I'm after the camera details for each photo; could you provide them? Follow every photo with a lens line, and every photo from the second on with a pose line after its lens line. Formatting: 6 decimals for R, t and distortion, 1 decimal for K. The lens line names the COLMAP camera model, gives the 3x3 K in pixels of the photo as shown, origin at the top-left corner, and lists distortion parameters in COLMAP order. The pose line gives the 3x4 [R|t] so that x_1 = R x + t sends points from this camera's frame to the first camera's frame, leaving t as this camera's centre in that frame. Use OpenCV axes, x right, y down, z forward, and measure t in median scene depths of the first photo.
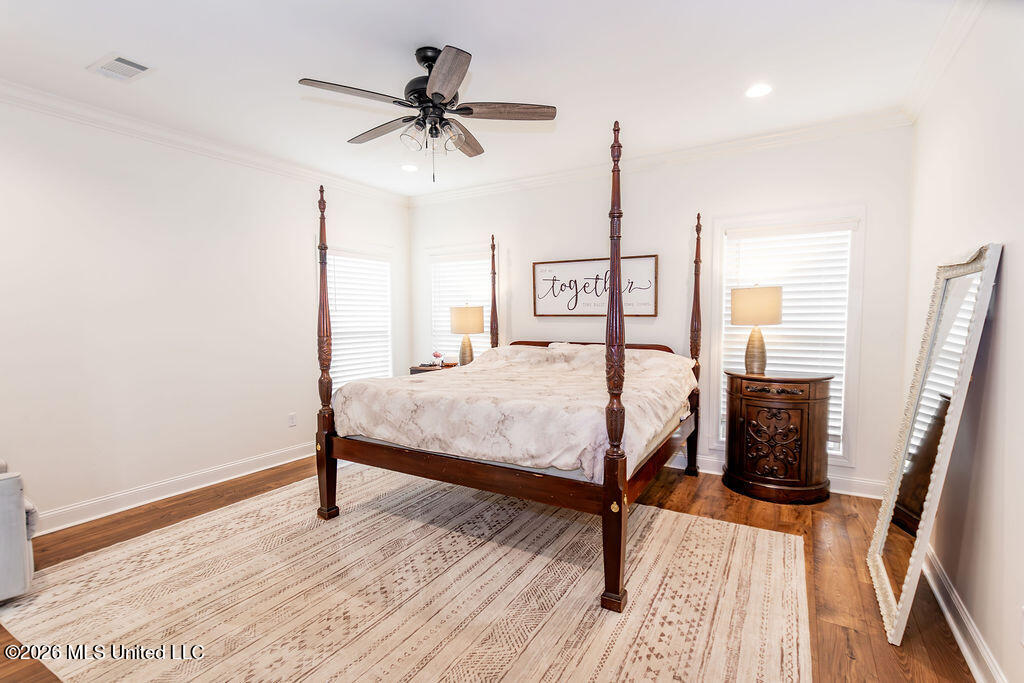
lens RADIAL K [[473.3, 0, 508.2], [0, 473.3, 349.5], [0, 0, 1]] dist [0.003568, -0.001819]
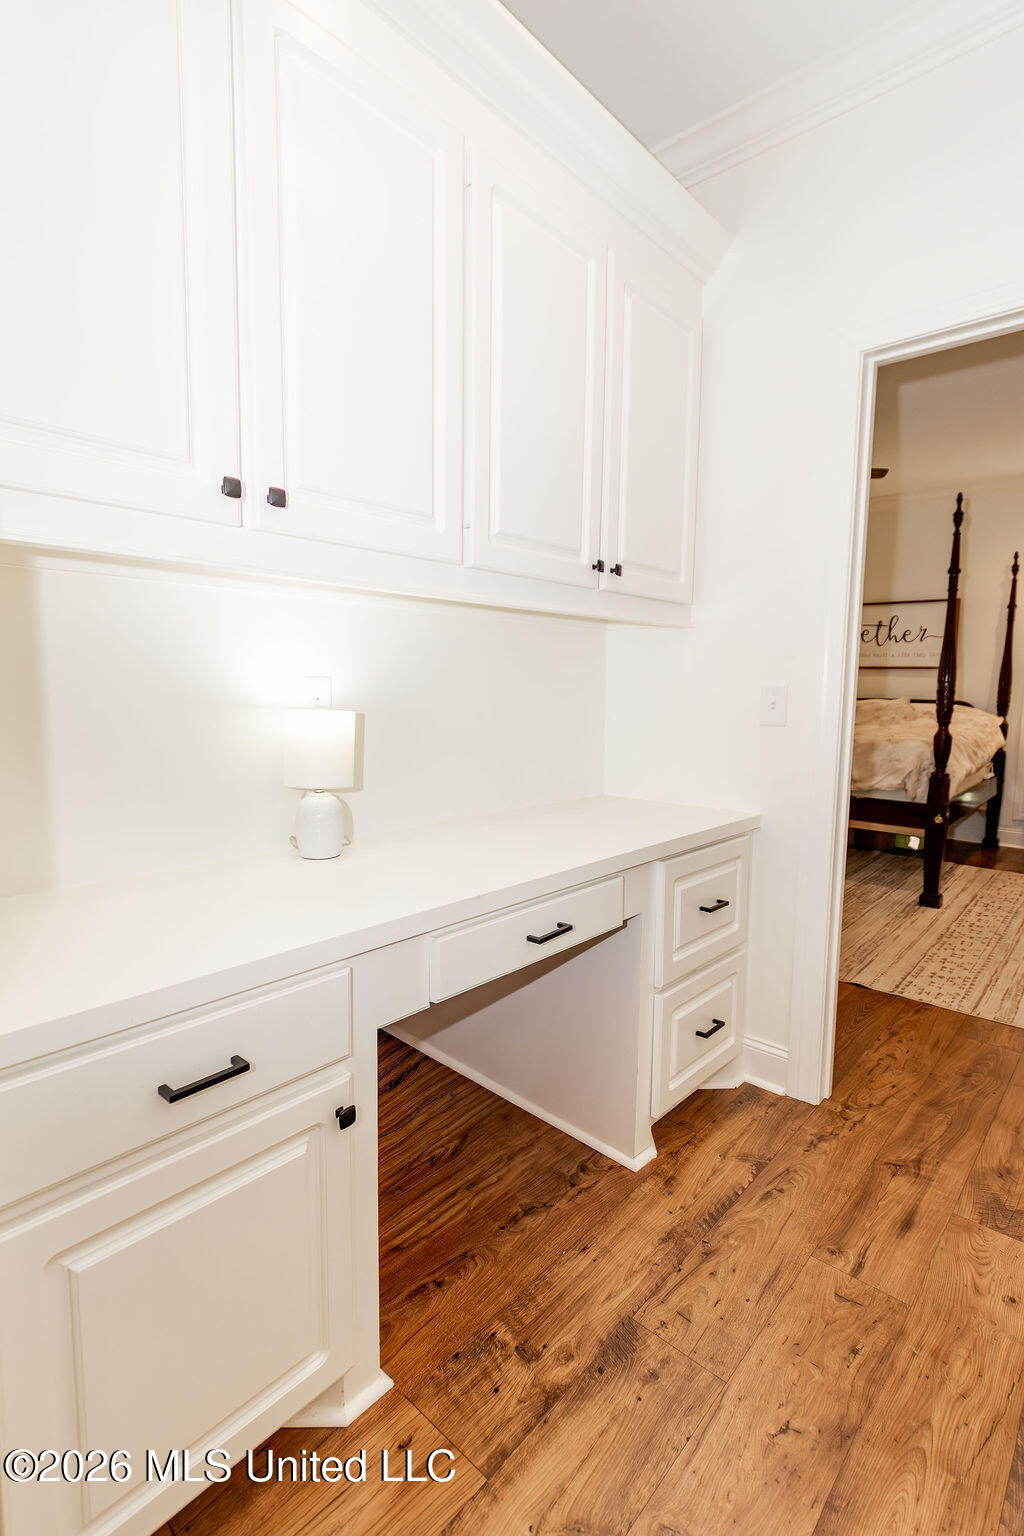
lens RADIAL K [[709.9, 0, 518.5], [0, 709.9, 754.3], [0, 0, 1]] dist [0.003568, -0.001819]
pose [[0.982139, 0.037549, -0.184372, -0.438234], [-0.031716, 0.998902, 0.034488, 0.129172], [0.185465, -0.028024, 0.982251, -0.848182]]
